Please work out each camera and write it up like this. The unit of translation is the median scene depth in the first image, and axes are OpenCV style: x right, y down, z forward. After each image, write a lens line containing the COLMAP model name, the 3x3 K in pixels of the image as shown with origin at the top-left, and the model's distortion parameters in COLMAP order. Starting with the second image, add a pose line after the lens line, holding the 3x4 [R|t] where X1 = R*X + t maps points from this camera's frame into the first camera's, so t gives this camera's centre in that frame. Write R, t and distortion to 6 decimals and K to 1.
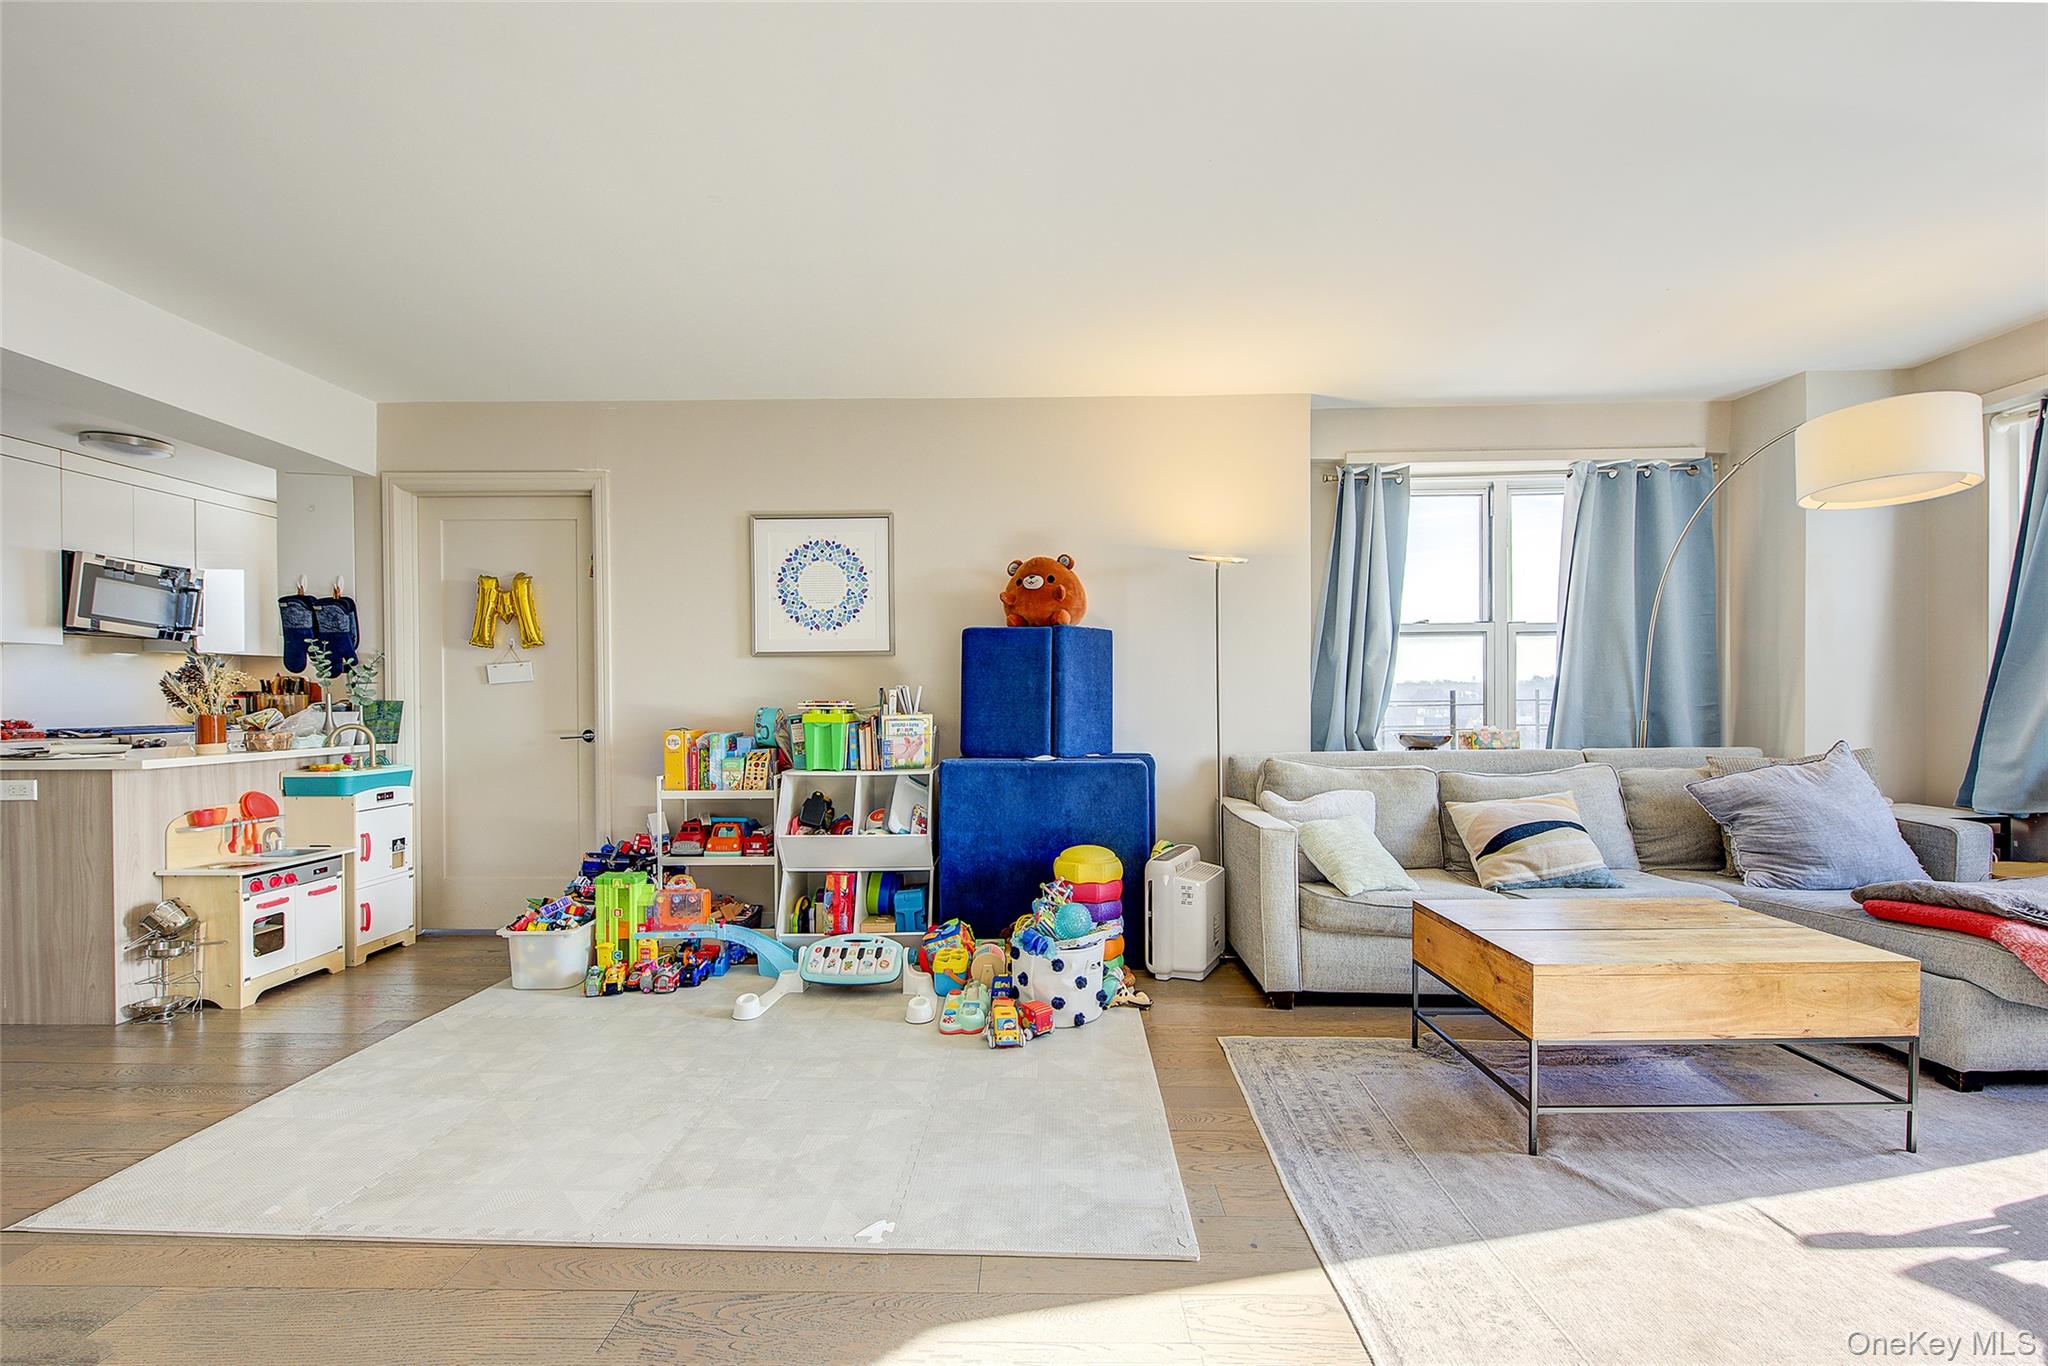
lens RADIAL K [[904.7, 0, 1023.7], [0, 904.7, 700.0], [0, 0, 1]] dist [0.000857, -0.000454]
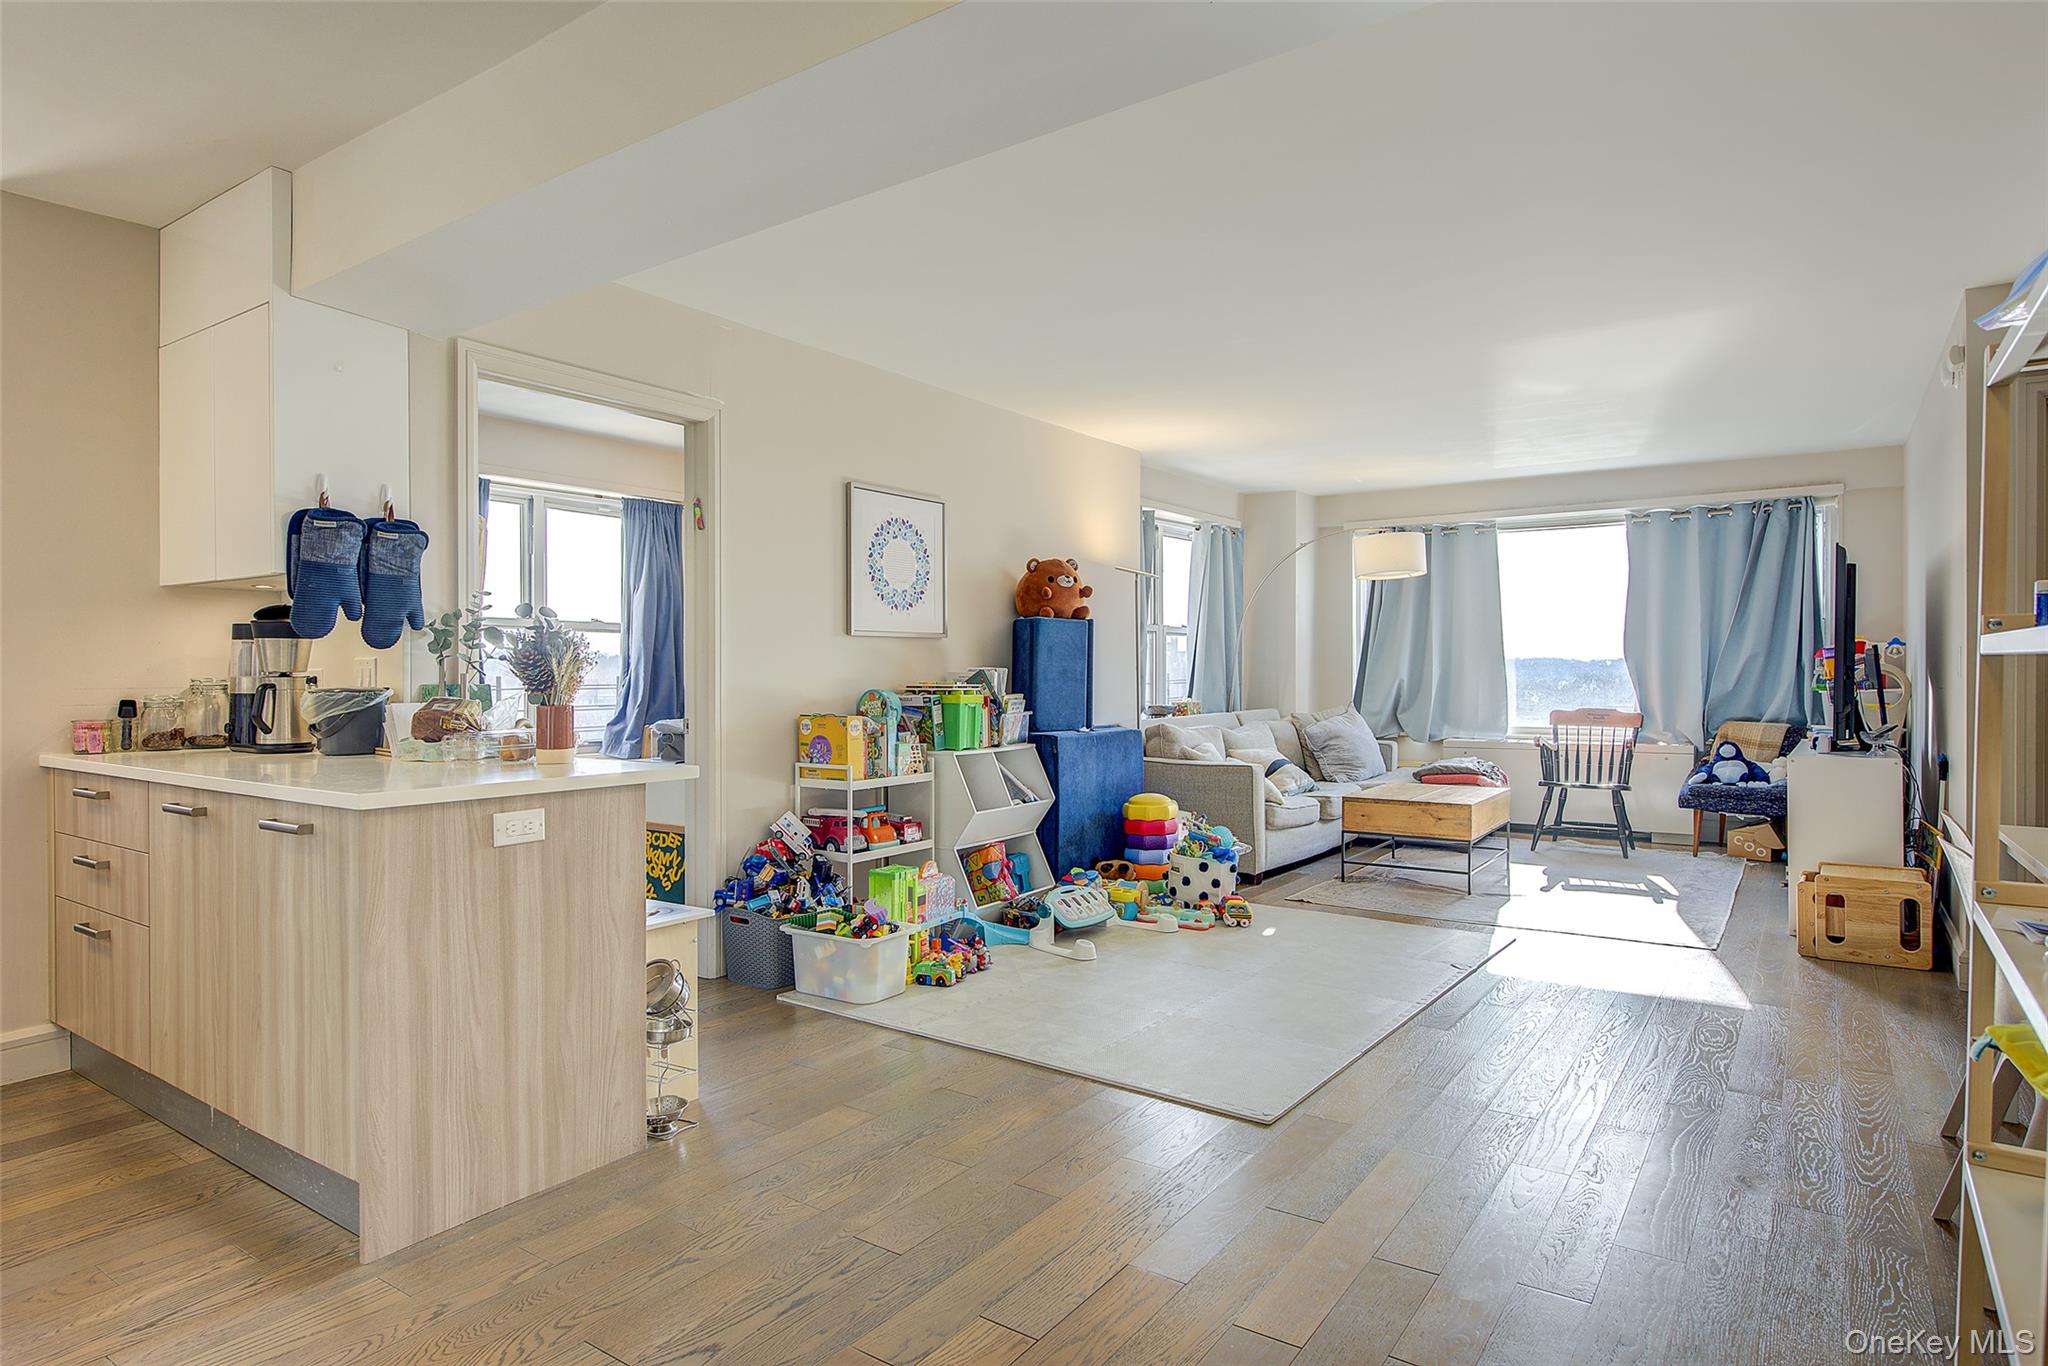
lens RADIAL K [[1142.3, 0, 1024.7], [0, 1142.3, 677.8], [0, 0, 1]] dist [-0.002833, 0.000263]
pose [[0.559926, -0.000087, 0.828542, -1.273483], [0.005045, 0.999982, -0.003305, 0.000965], [-0.828527, 0.006030, 0.559917, 0.217003]]
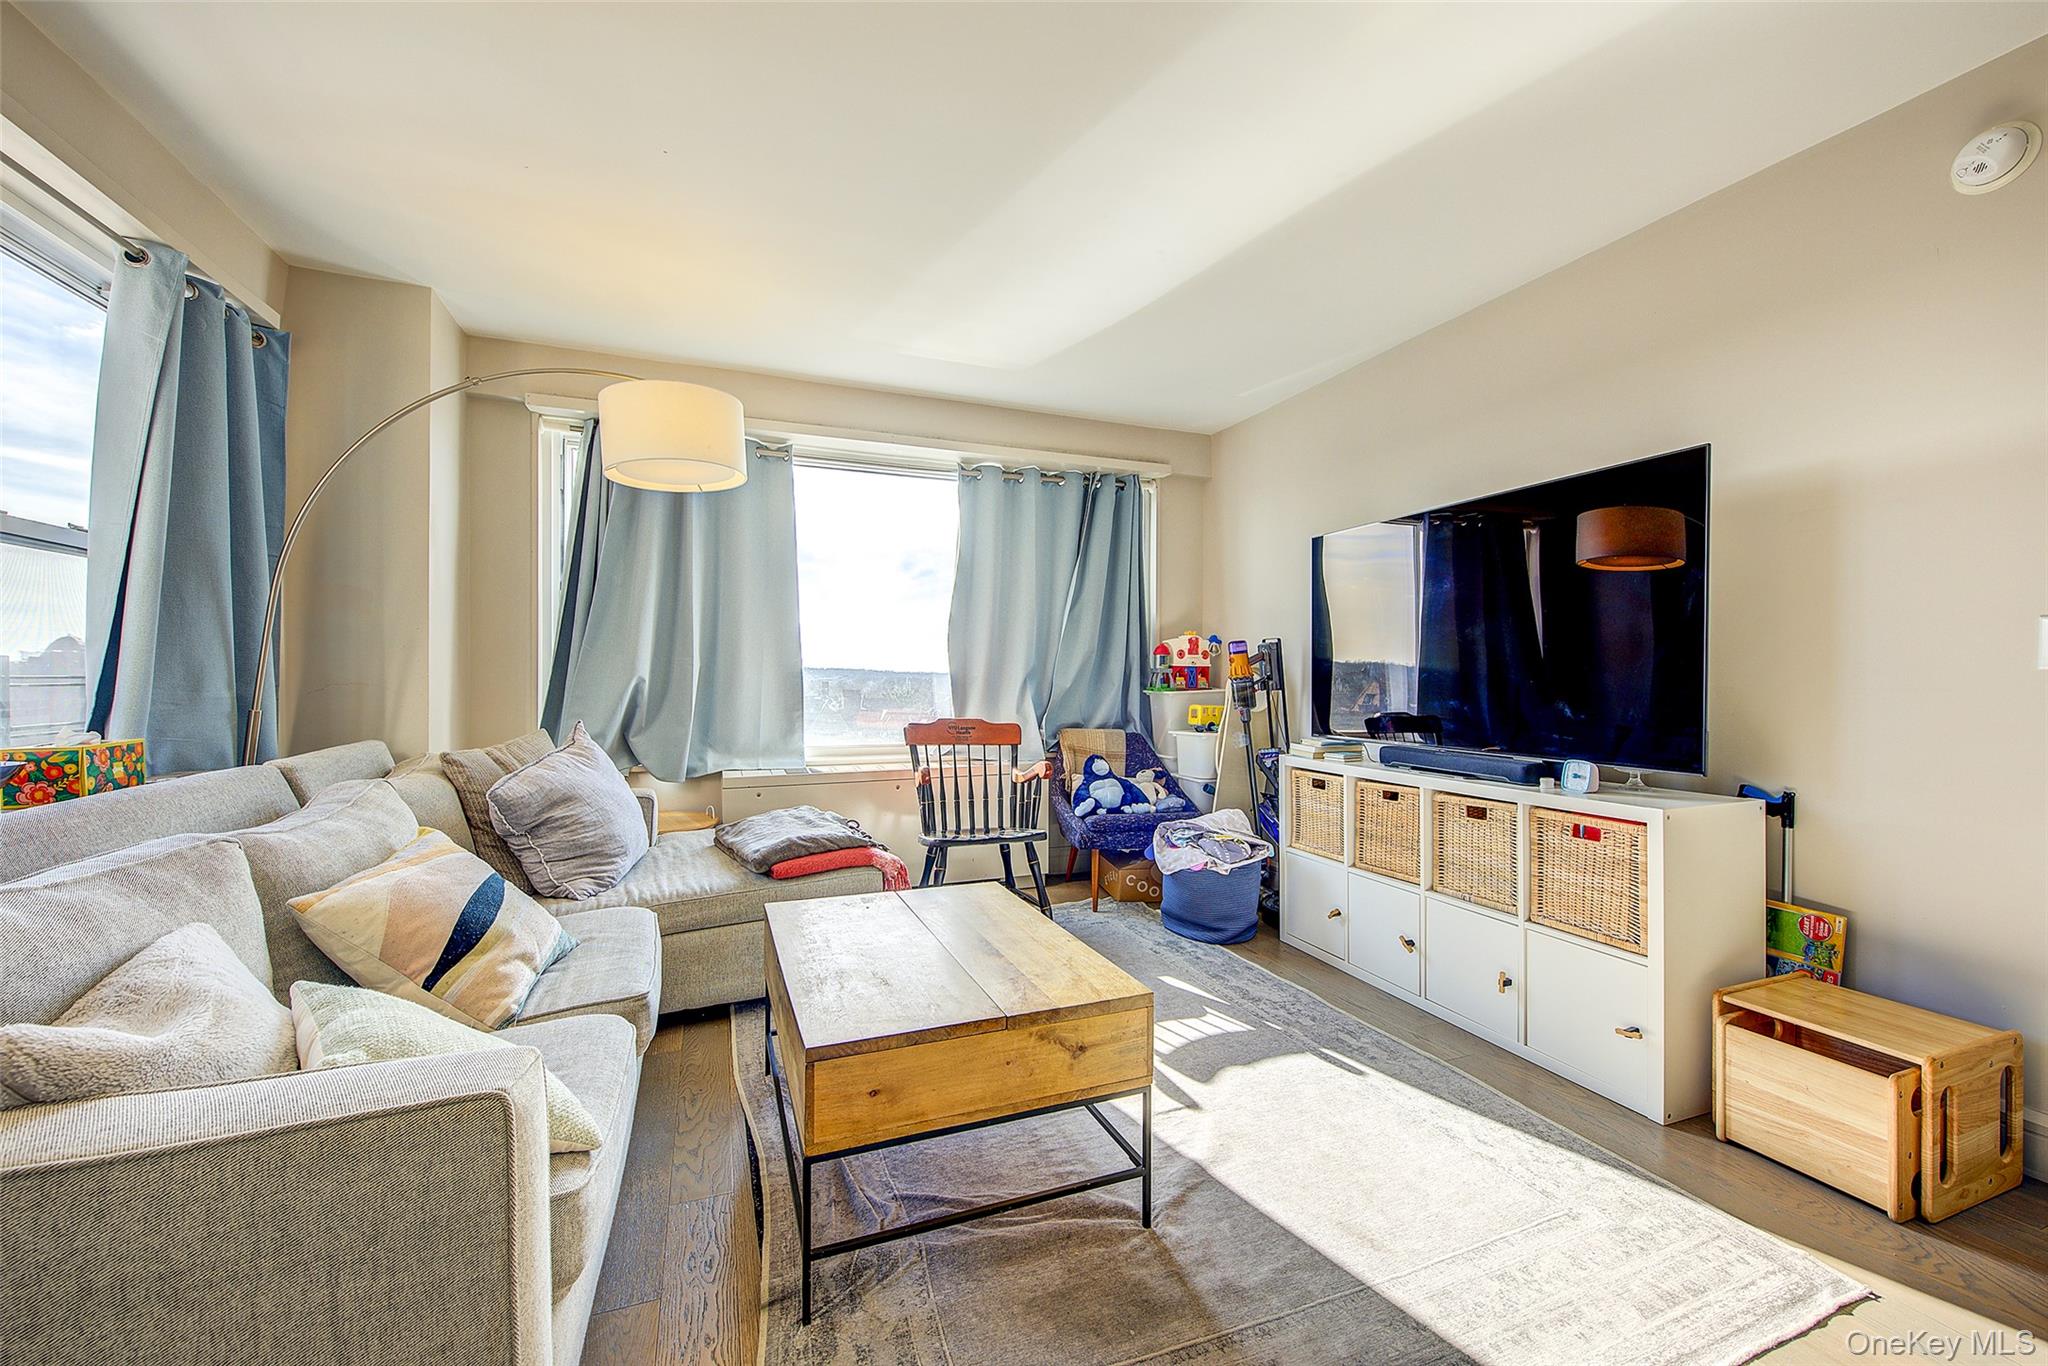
lens RADIAL K [[813.5, 0, 1033.1], [0, 813.5, 682.7], [0, 0, 1]] dist [-0.004537, -0.001252]
pose [[-0.376427, -0.000593, 0.926446, -0.042160], [0.005429, 0.999981, 0.002846, 0.005174], [-0.926431, 0.006101, -0.376416, 0.793963]]
